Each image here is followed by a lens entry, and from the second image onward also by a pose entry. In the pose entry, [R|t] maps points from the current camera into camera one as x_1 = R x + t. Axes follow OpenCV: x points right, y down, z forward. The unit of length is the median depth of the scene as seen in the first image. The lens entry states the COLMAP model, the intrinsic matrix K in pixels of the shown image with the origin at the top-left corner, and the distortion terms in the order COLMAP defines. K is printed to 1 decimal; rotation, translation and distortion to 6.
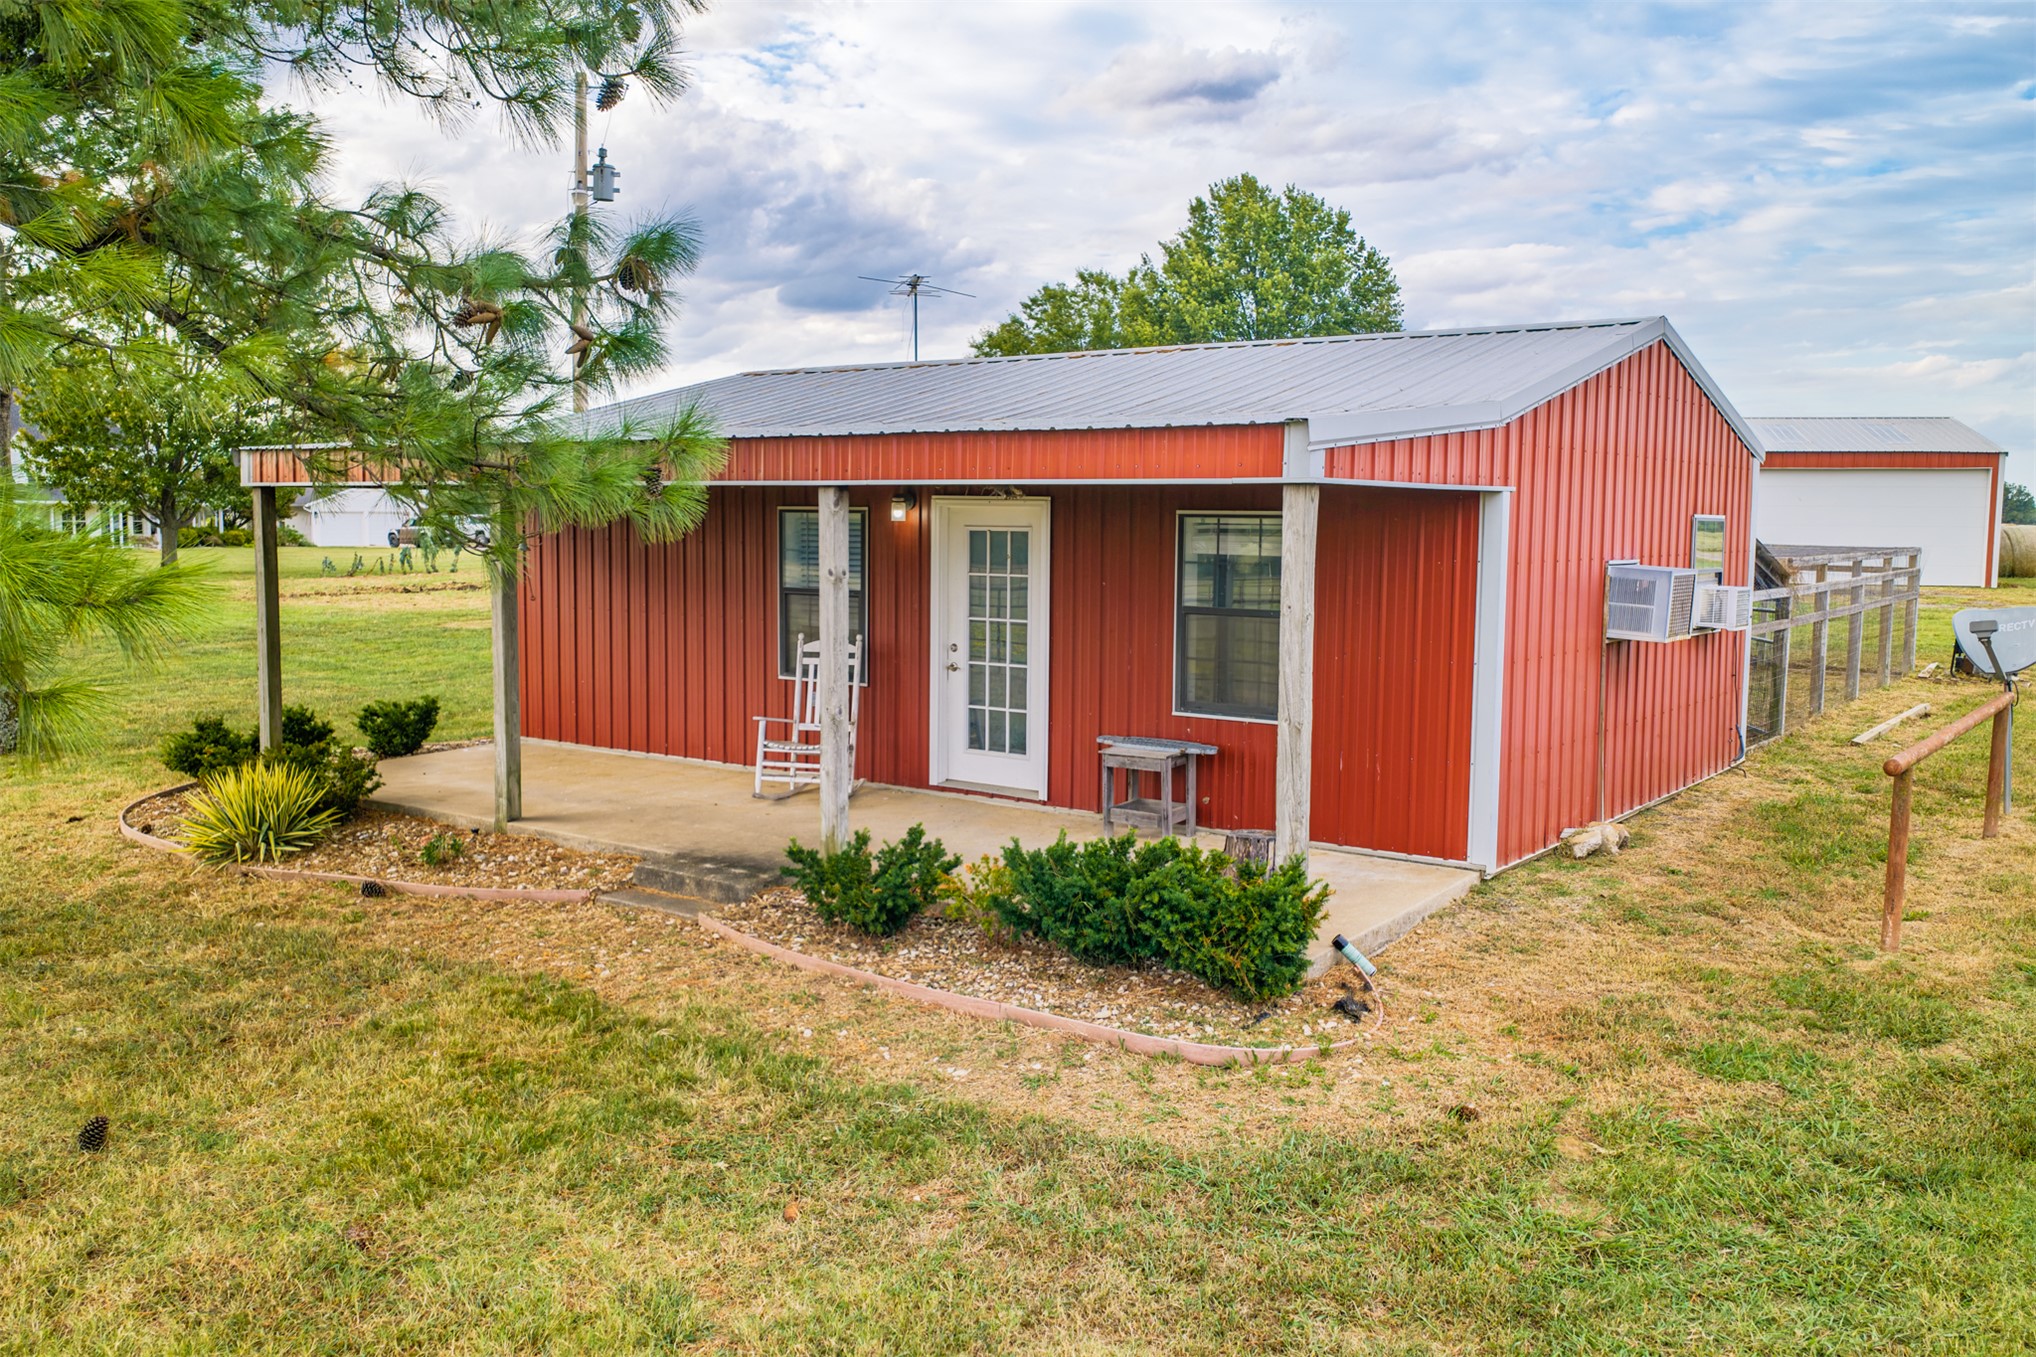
lens RADIAL K [[1714.0, 0, 1018.0], [0, 1714.0, 678.5], [0, 0, 1]] dist [0.001185, -0.006021]
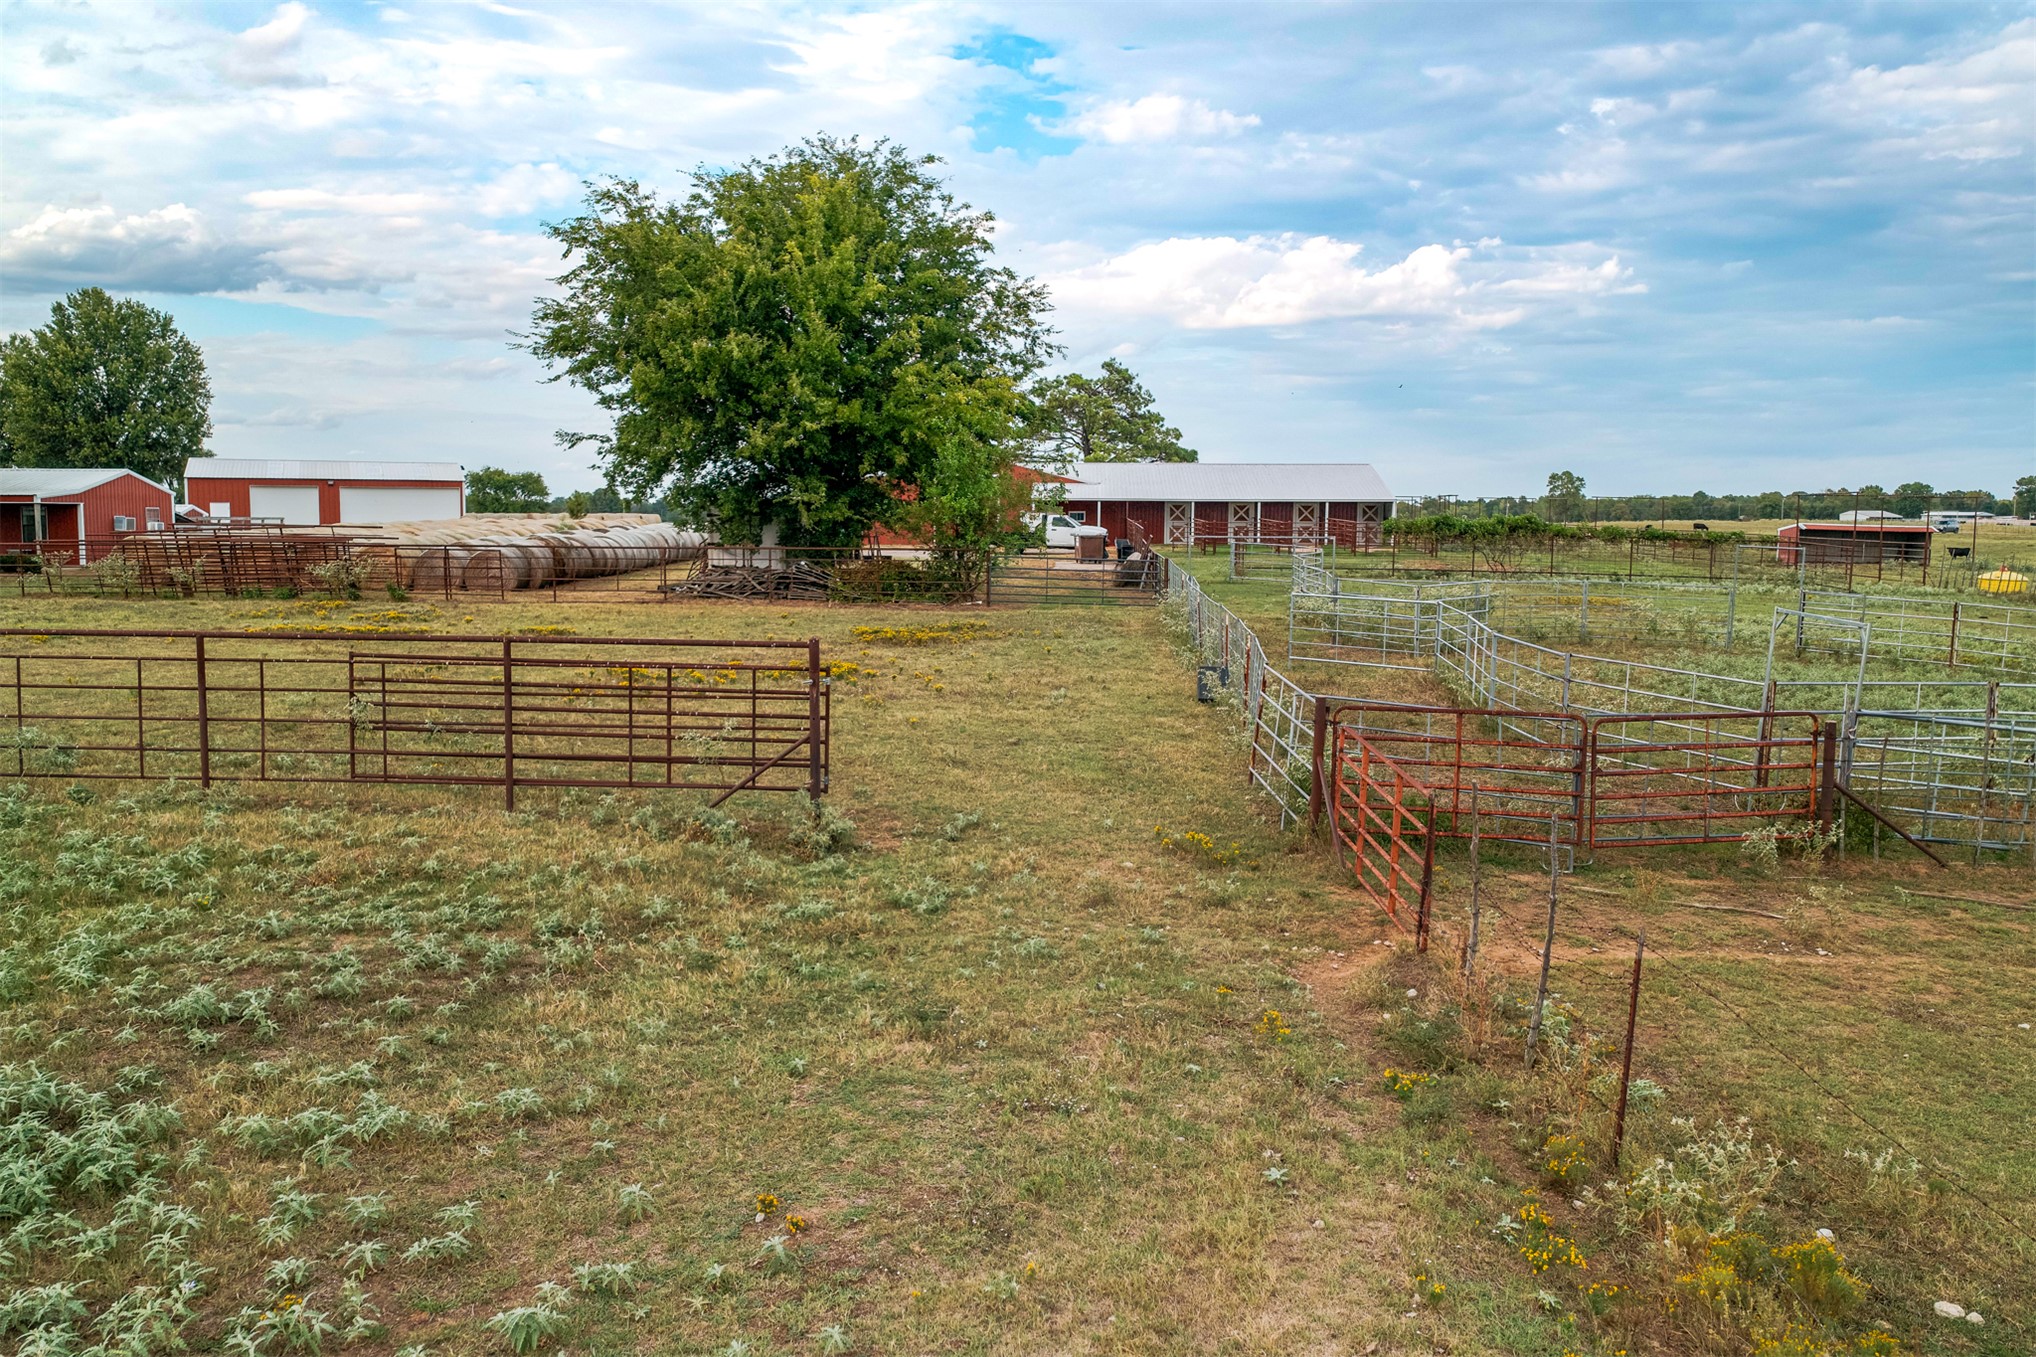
lens RADIAL K [[1698.4, 0, 1018.0], [0, 1698.4, 678.5], [0, 0, 1]] dist [0.033468, 0.003449]
pose [[0.834839, -0.053124, 0.547925, -0.370985], [0.051036, 0.998515, 0.019050, 0.658648], [-0.548124, 0.012060, 0.836310, -6.939659]]
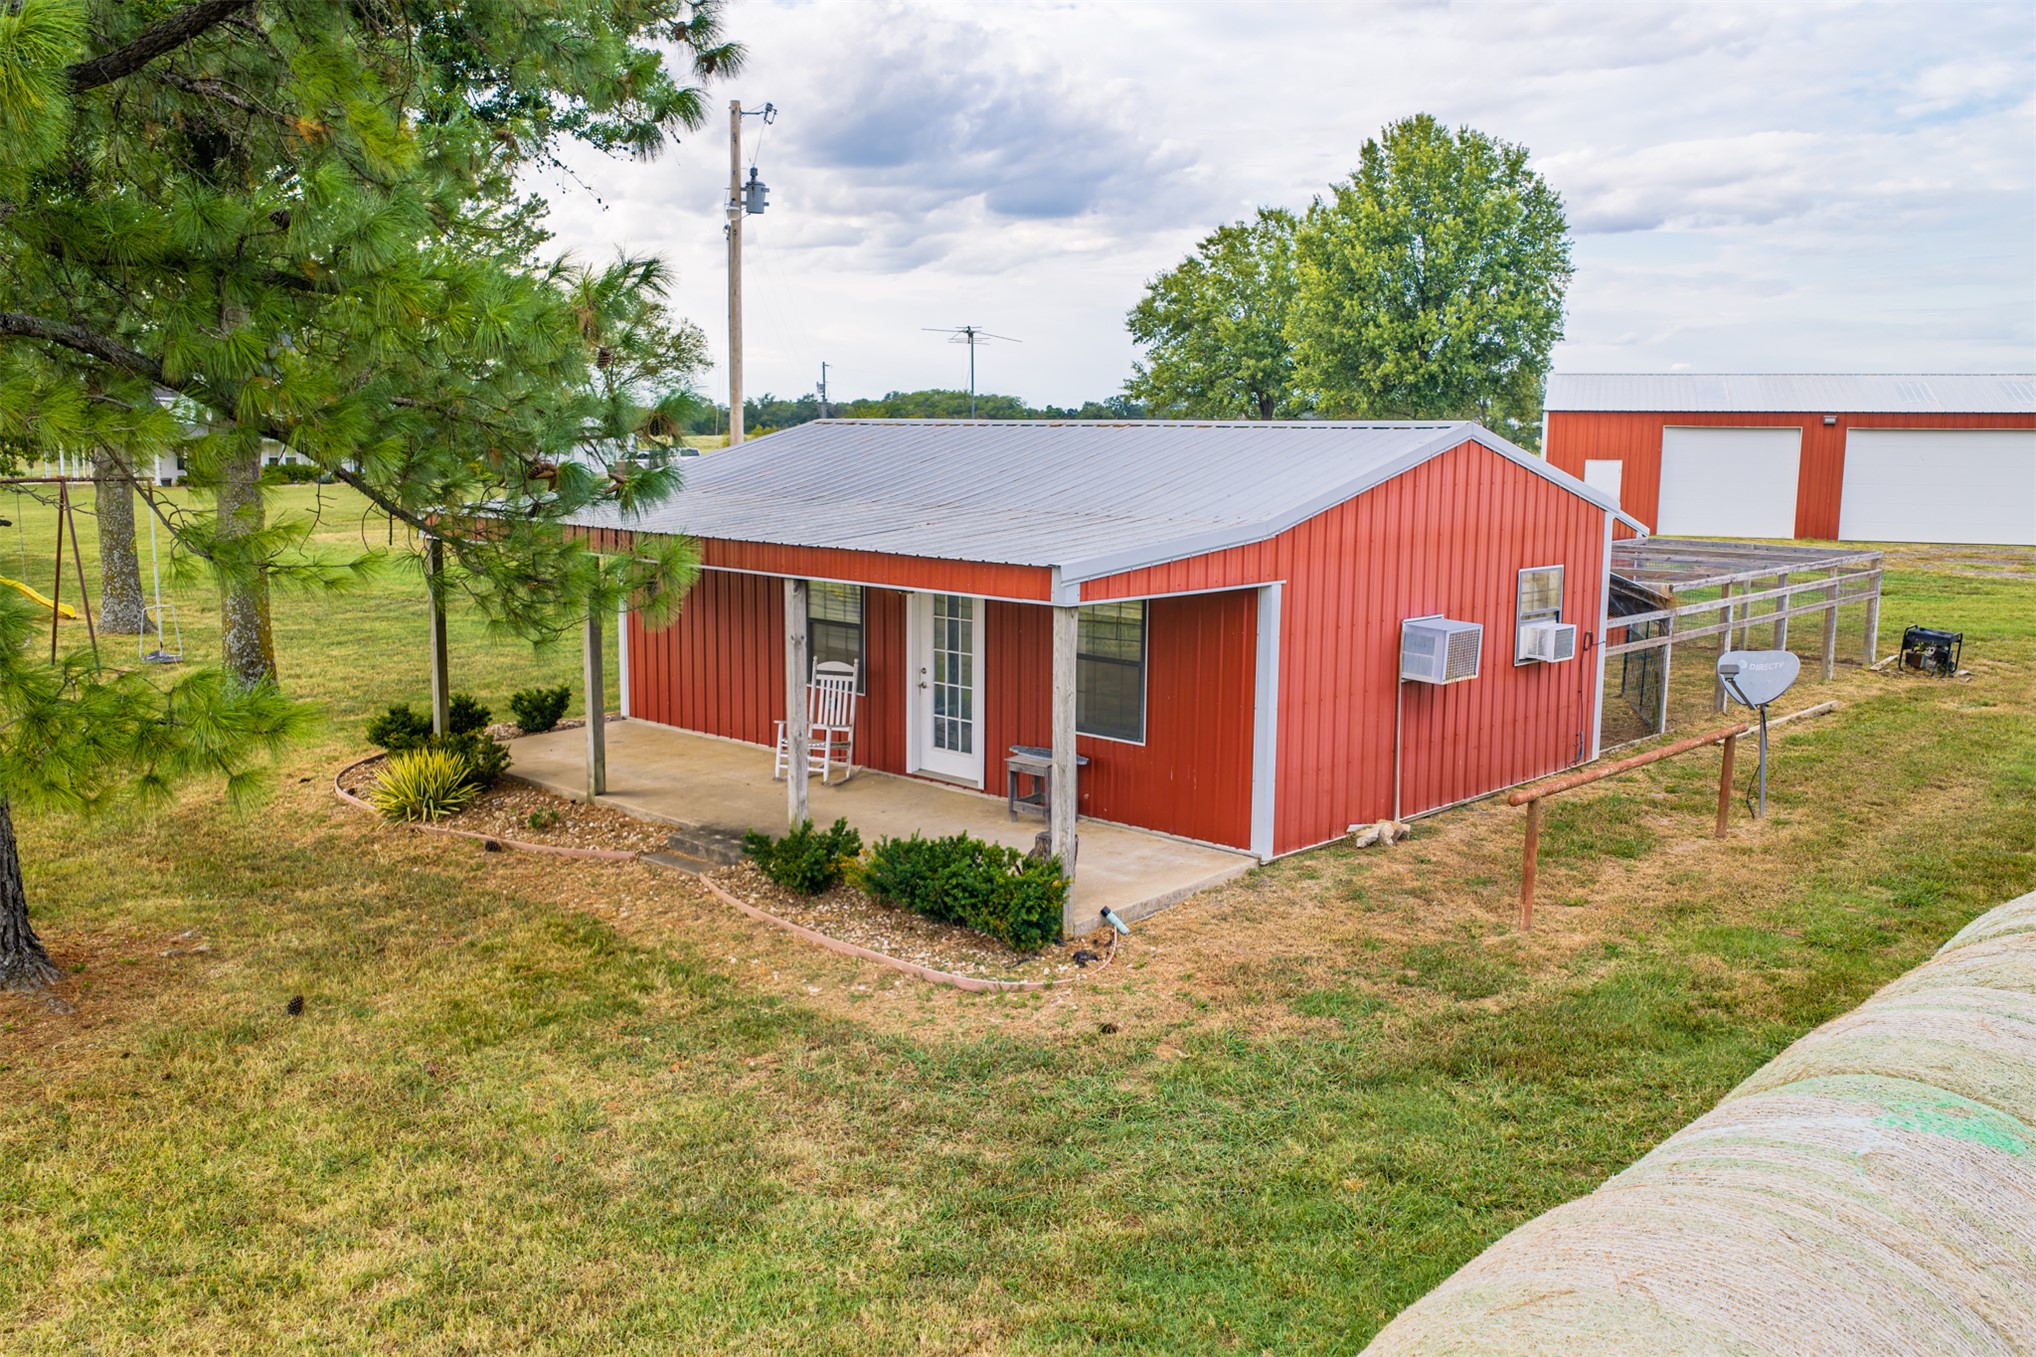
lens RADIAL K [[1718.2, 0, 1018.0], [0, 1718.2, 678.5], [0, 0, 1]] dist [-0.000100, -0.004317]
pose [[0.991827, 0.017713, -0.126354, 0.294739], [-0.011108, 0.998544, 0.052784, -0.120618], [0.127105, -0.050949, 0.990580, -0.448906]]
